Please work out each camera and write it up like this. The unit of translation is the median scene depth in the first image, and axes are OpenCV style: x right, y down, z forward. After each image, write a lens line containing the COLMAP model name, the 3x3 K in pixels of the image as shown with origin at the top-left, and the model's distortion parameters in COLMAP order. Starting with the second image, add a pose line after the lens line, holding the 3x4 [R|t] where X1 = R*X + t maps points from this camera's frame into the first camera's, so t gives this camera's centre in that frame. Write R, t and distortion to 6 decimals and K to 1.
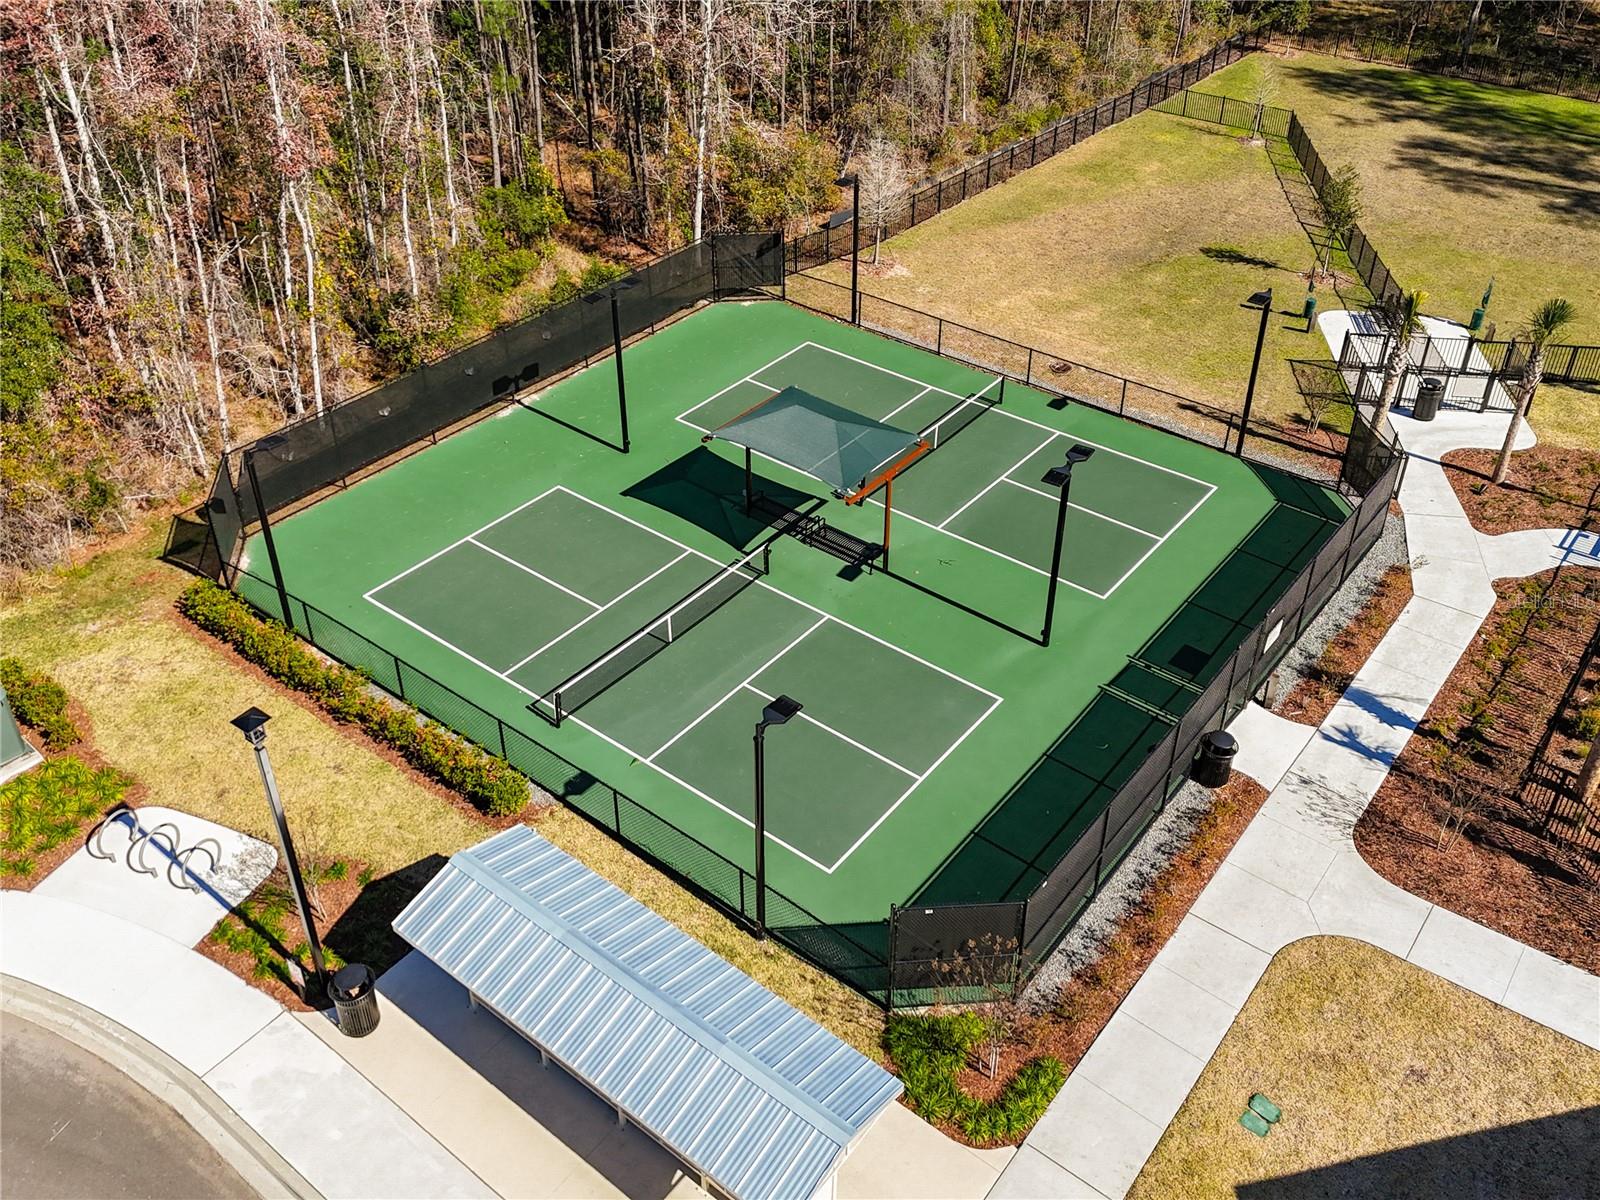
lens RADIAL K [[1370.4, 0, 800.0], [0, 1370.4, 600.0], [0, 0, 1]] dist [0.085931, -0.119415]
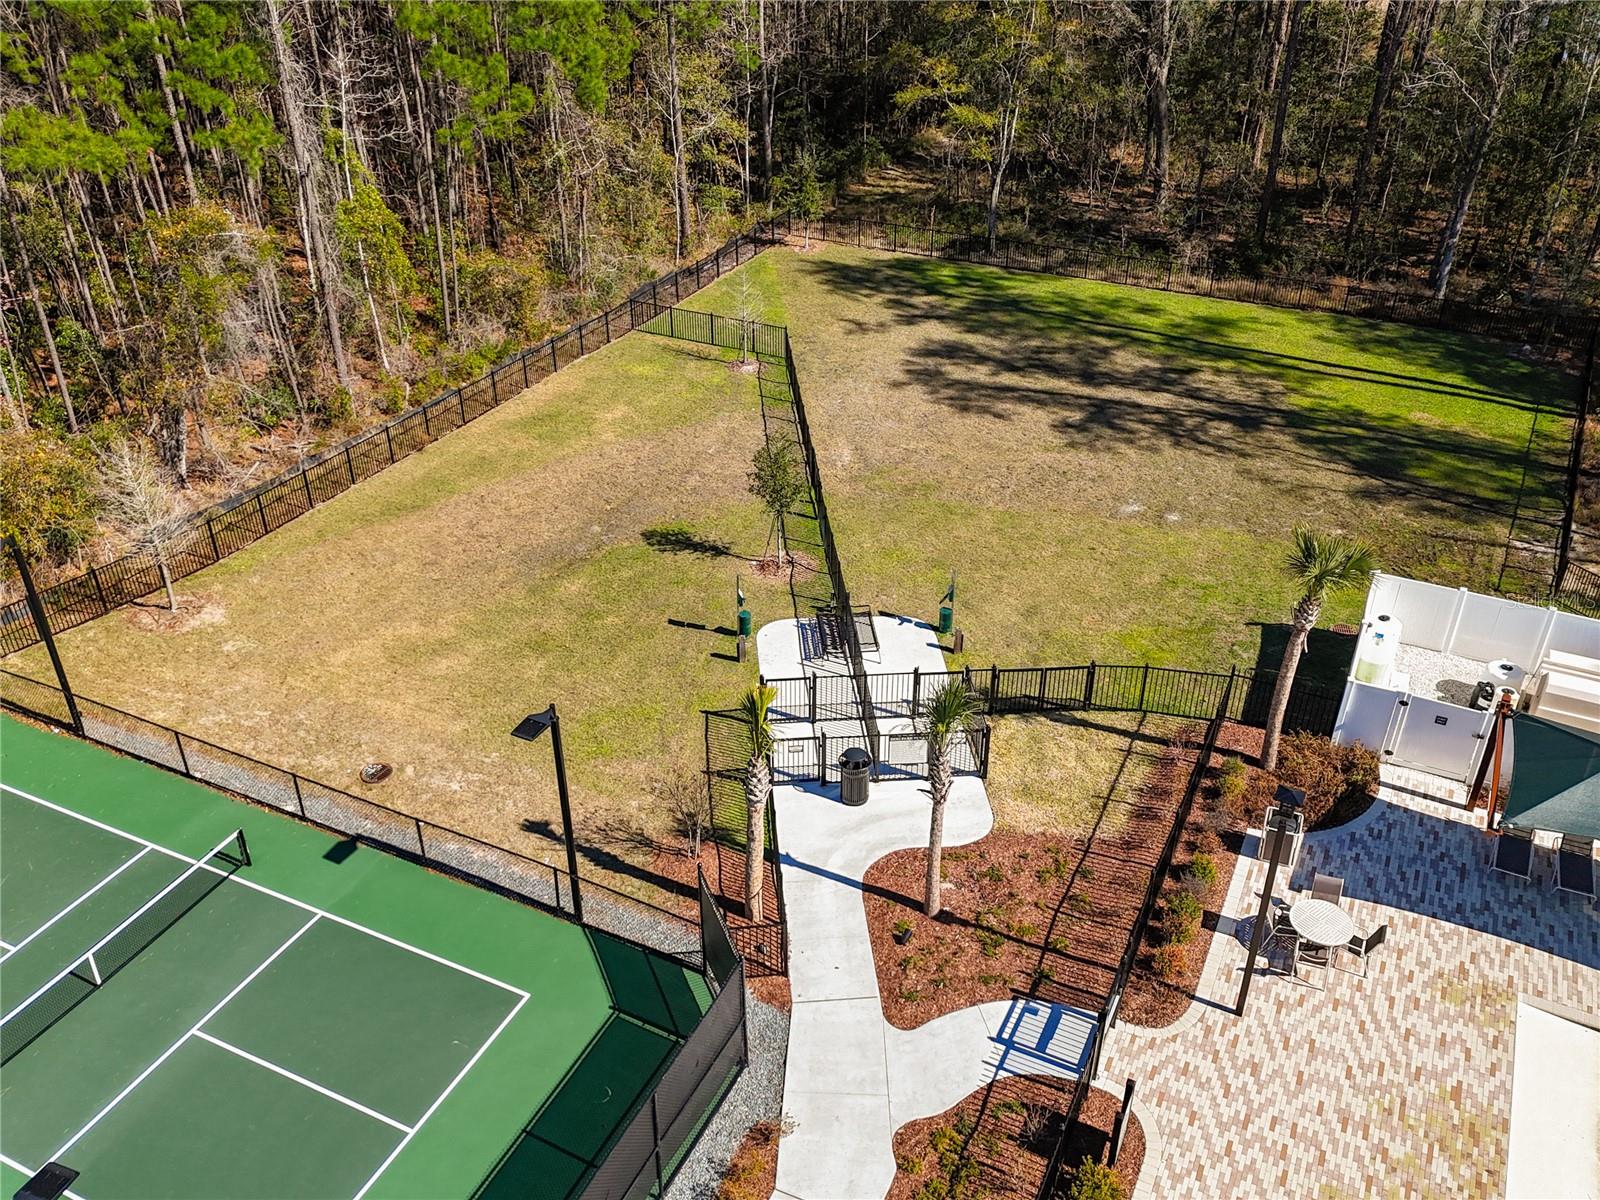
lens RADIAL K [[1370.4, 0, 800.0], [0, 1370.4, 600.0], [0, 0, 1]] dist [0.085931, -0.119415]
pose [[0.977885, -0.113782, 0.175482, 0.264000], [0.128570, 0.988837, -0.075306, -0.161347], [-0.164955, 0.096203, 0.981598, 0.236525]]
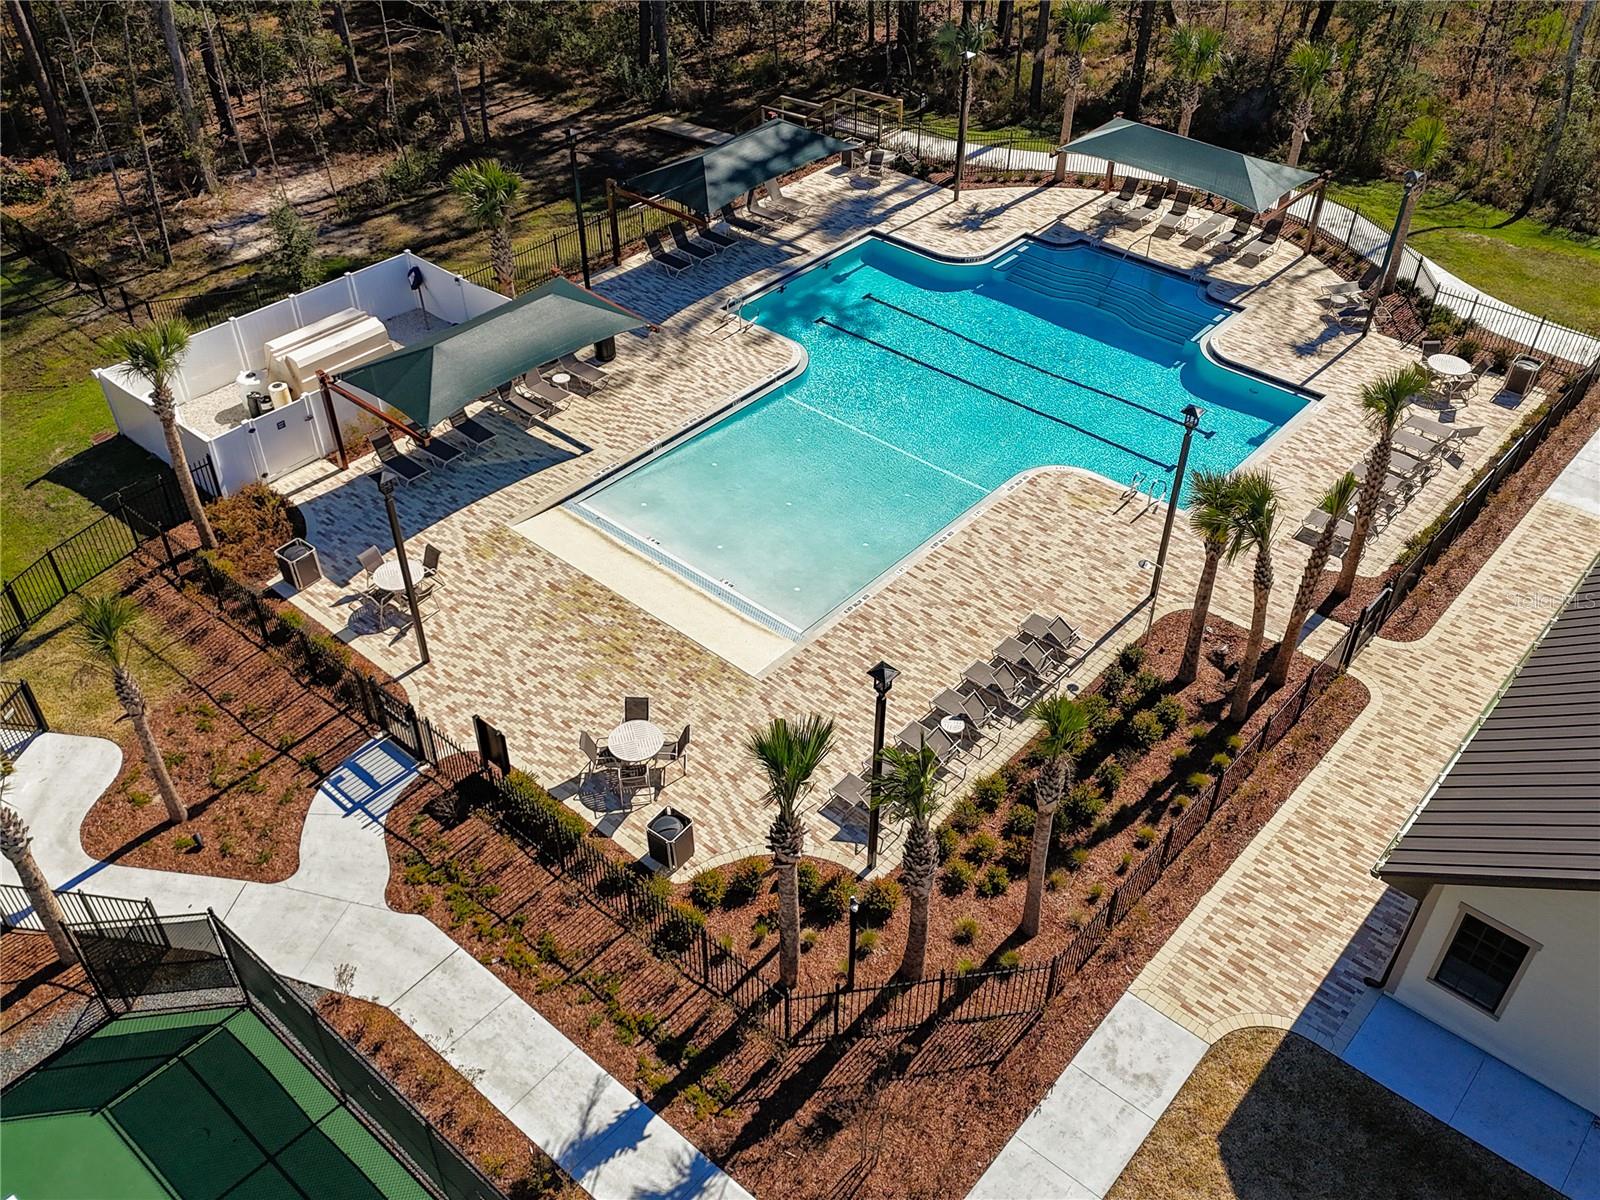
lens RADIAL K [[1370.4, 0, 800.0], [0, 1370.4, 600.0], [0, 0, 1]] dist [0.085931, -0.119415]
pose [[0.055490, -0.640668, 0.765810, 0.029093], [0.600827, 0.634008, 0.486869, -0.254814], [-0.797451, 0.433103, 0.420111, 0.311611]]
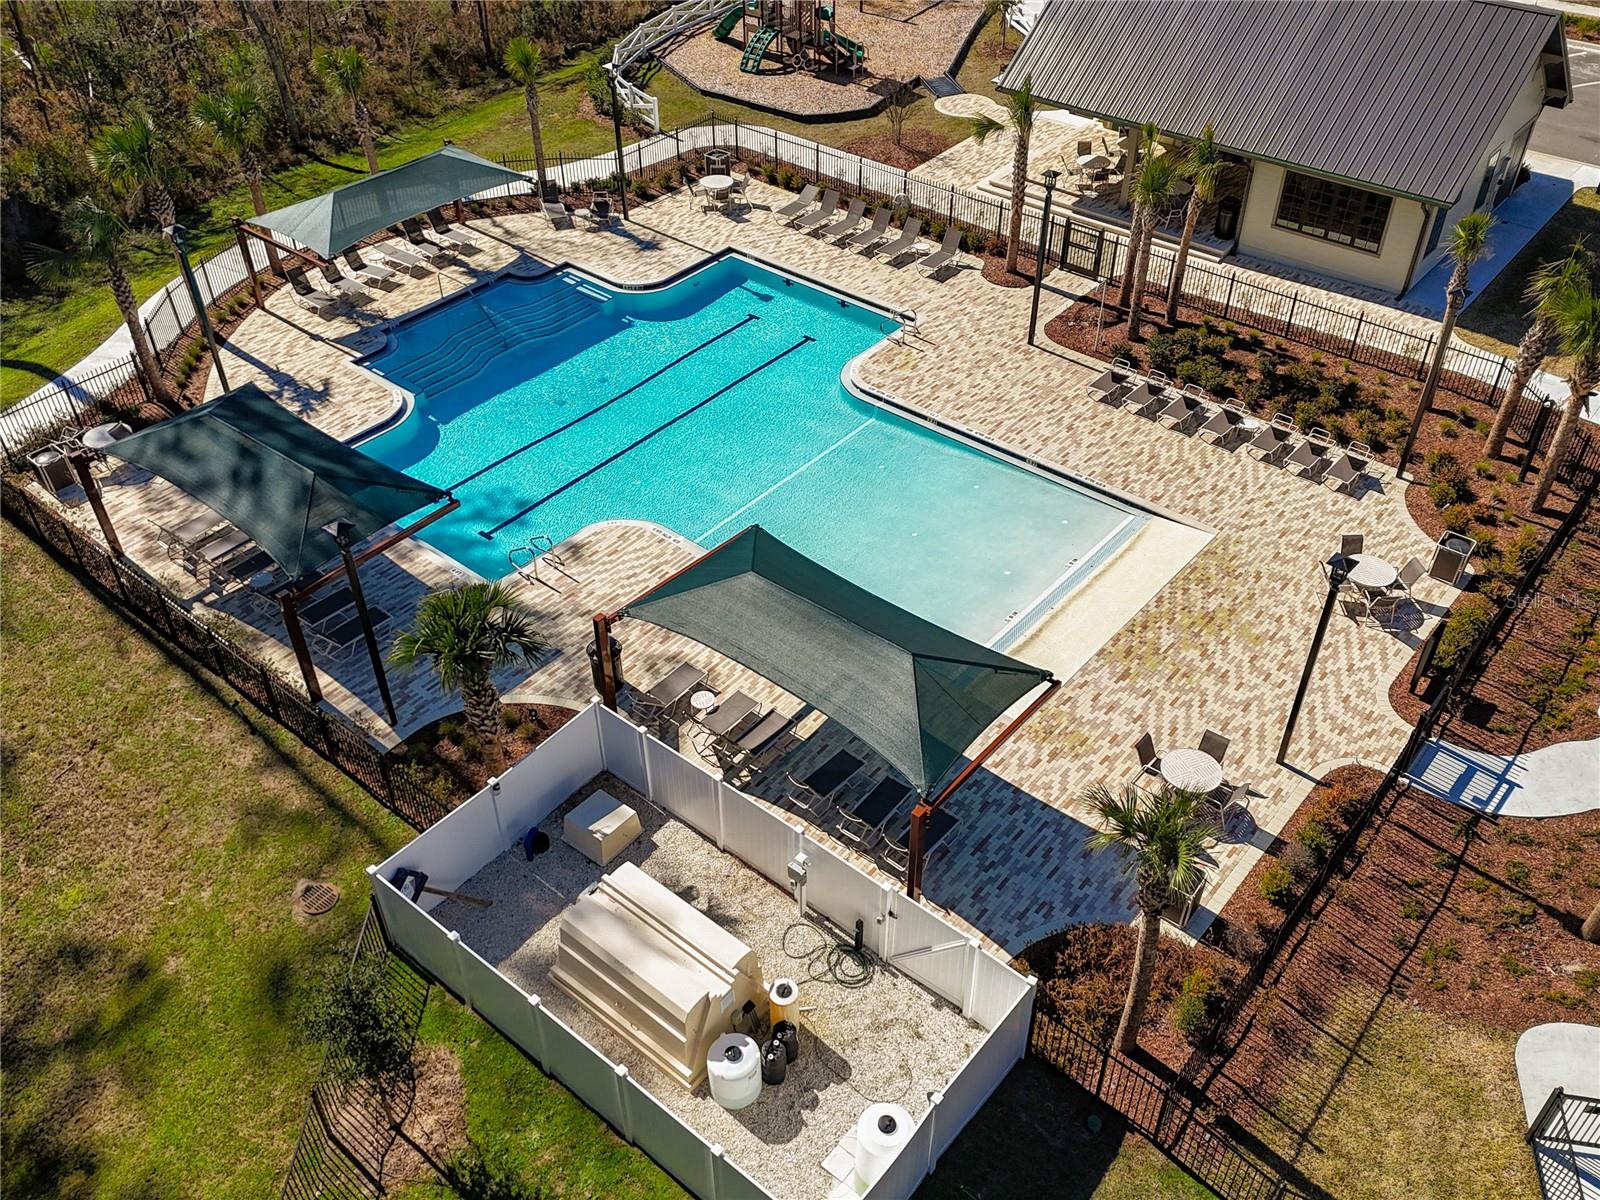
lens RADIAL K [[1374.5, 0, 794.1], [0, 1374.5, 634.3], [0, 0, 1]] dist [0.029618, 0.006141]
pose [[-0.999384, -0.019928, 0.028901, 0.688620], [0.024161, 0.206814, 0.978082, -0.606262], [-0.025469, 0.978177, -0.206205, 0.811956]]
